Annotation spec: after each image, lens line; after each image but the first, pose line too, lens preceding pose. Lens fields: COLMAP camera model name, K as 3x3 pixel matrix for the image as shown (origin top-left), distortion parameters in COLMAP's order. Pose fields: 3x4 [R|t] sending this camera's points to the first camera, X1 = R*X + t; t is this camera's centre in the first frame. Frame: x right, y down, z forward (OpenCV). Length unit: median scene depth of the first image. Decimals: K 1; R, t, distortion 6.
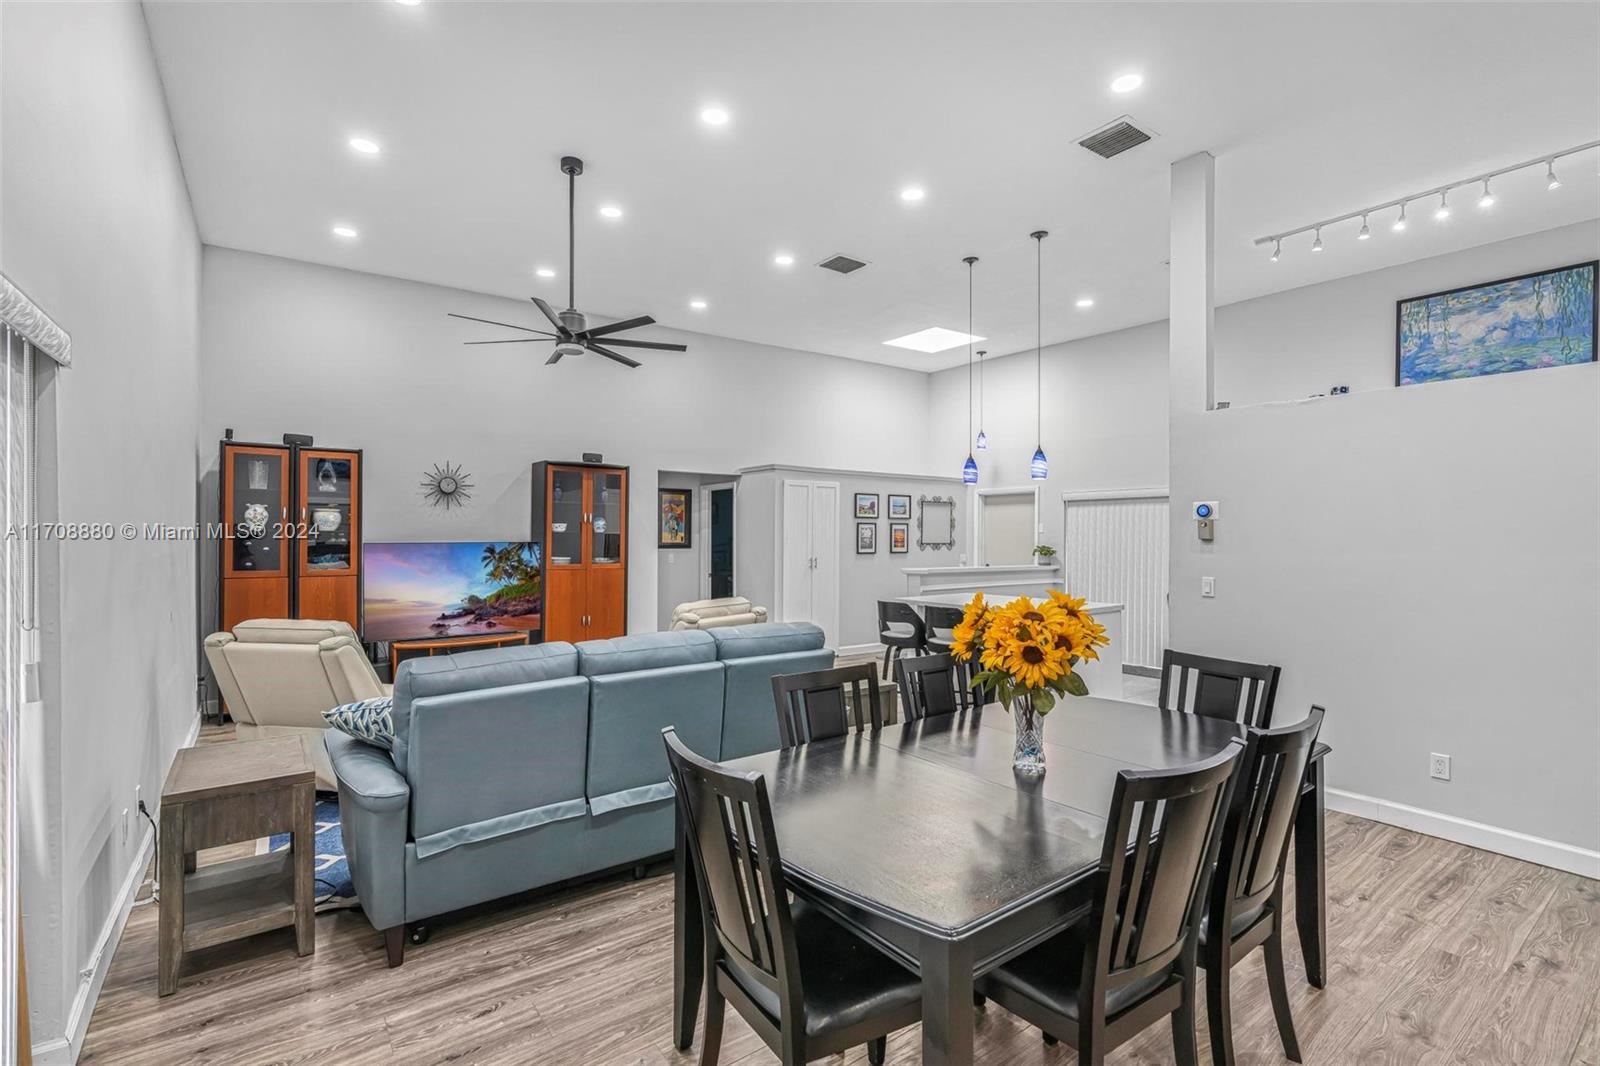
lens RADIAL K [[724.5, 0, 804.3], [0, 724.5, 535.9], [0, 0, 1]] dist [-0.002703, 0.000542]
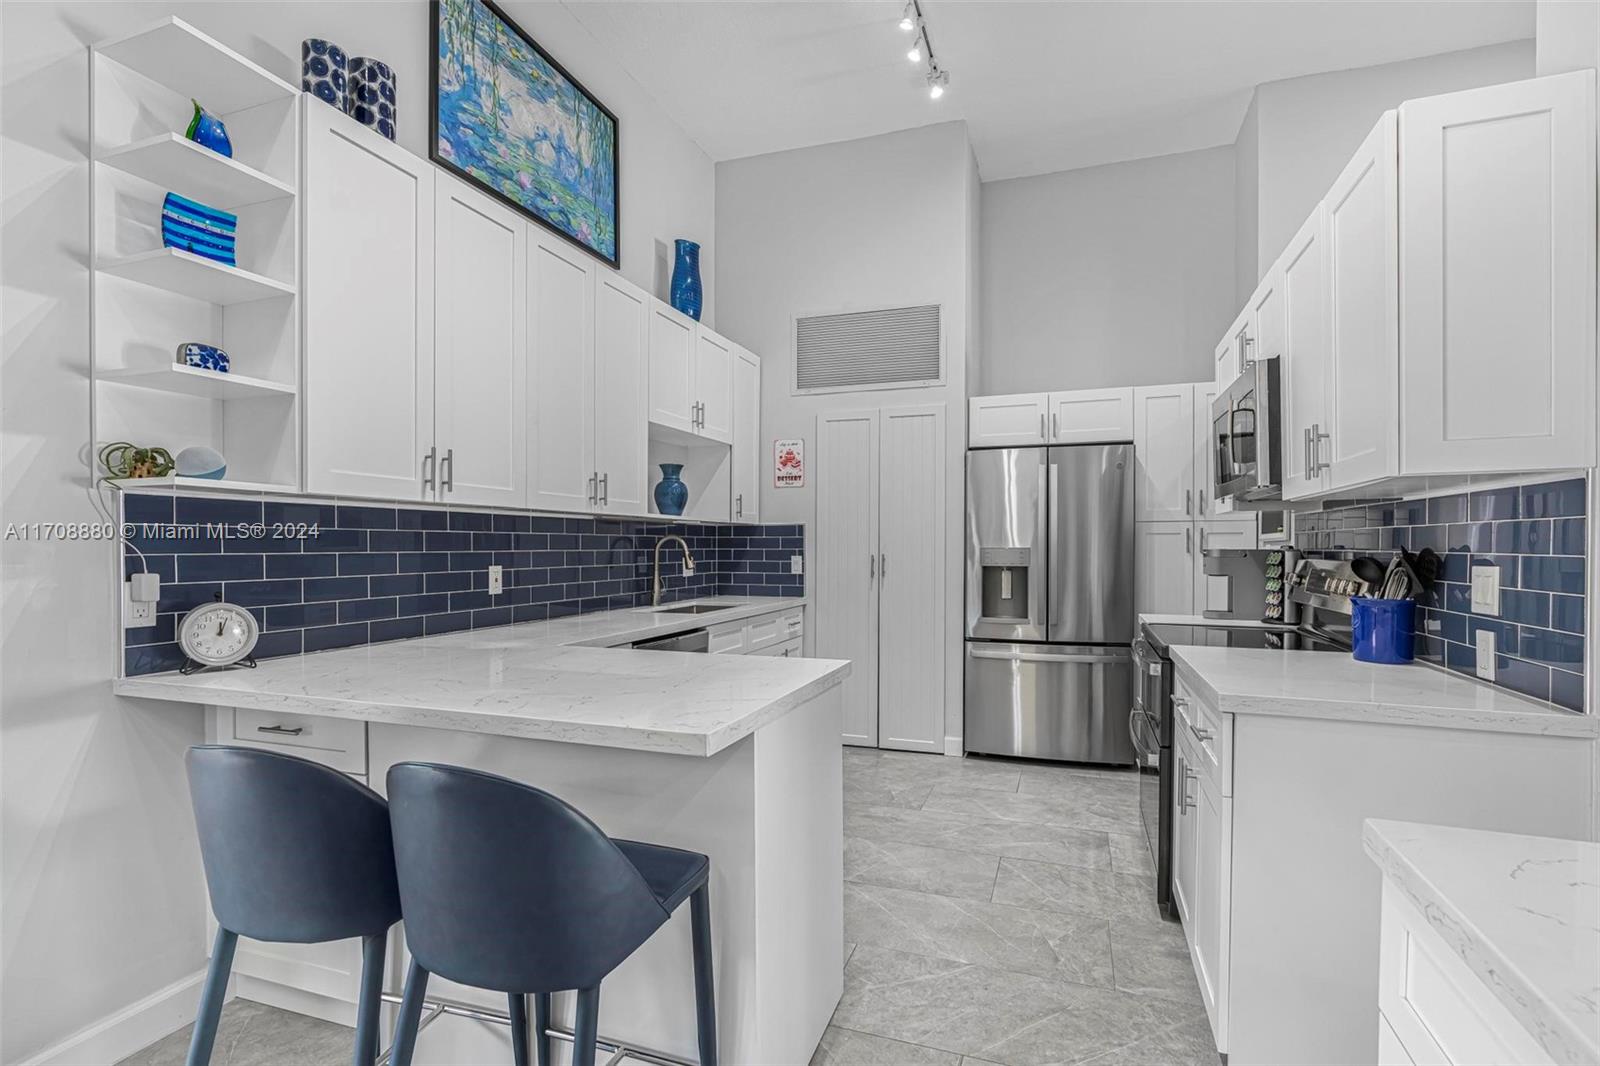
lens RADIAL K [[748.7, 0, 811.6], [0, 748.7, 545.8], [0, 0, 1]] dist [0.000364, 0.000203]
pose [[-0.552435, -0.004137, 0.833546, 0.307204], [0.000033, 0.999988, 0.004985, 0.025421], [-0.833556, 0.002781, -0.552428, 1.001323]]
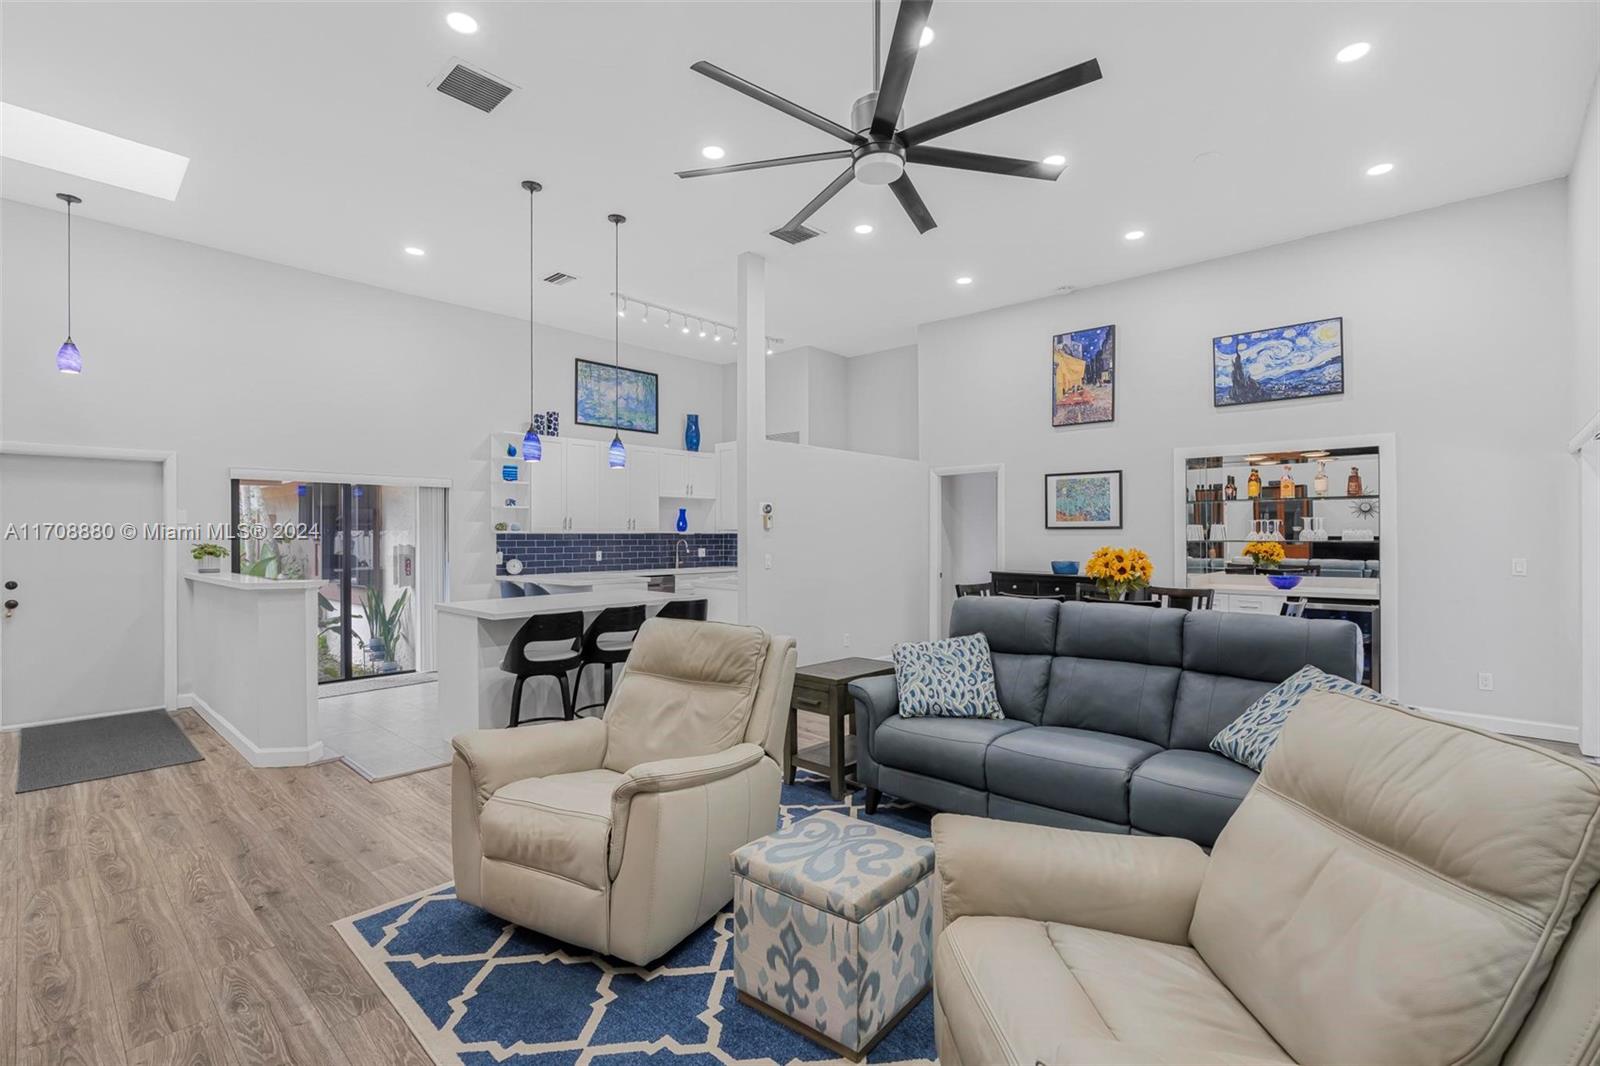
lens RADIAL K [[720.5, 0, 801.8], [0, 720.5, 532.3], [0, 0, 1]] dist [-0.002031, 0.000101]
pose [[-0.180544, 0.004210, 0.983558, -0.568710], [0.006246, 0.999976, -0.003134, 0.011805], [-0.983547, 0.005577, -0.180566, 0.781256]]
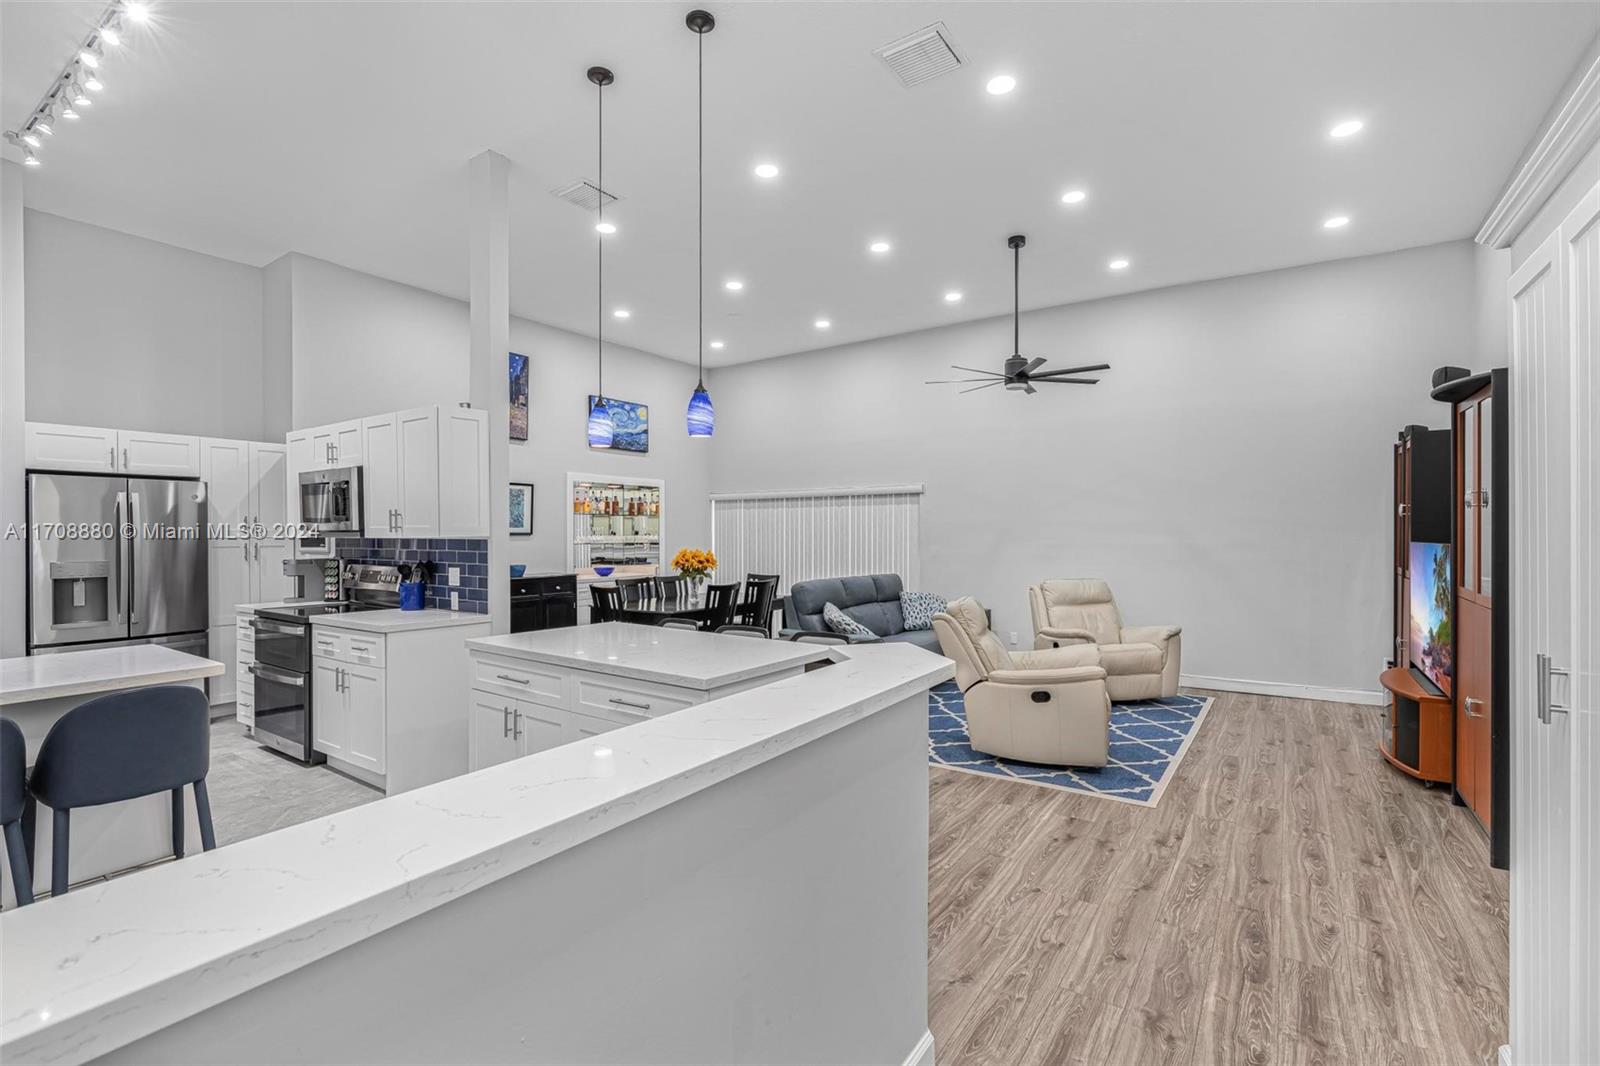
lens RADIAL K [[718.1, 0, 806.1], [0, 718.1, 531.8], [0, 0, 1]] dist [-0.002669, 0.000514]
pose [[-0.945459, 0.000120, -0.325742, 0.303461], [-0.001109, 0.999993, 0.003588, -0.002940], [0.325740, 0.003753, -0.945452, 1.407767]]
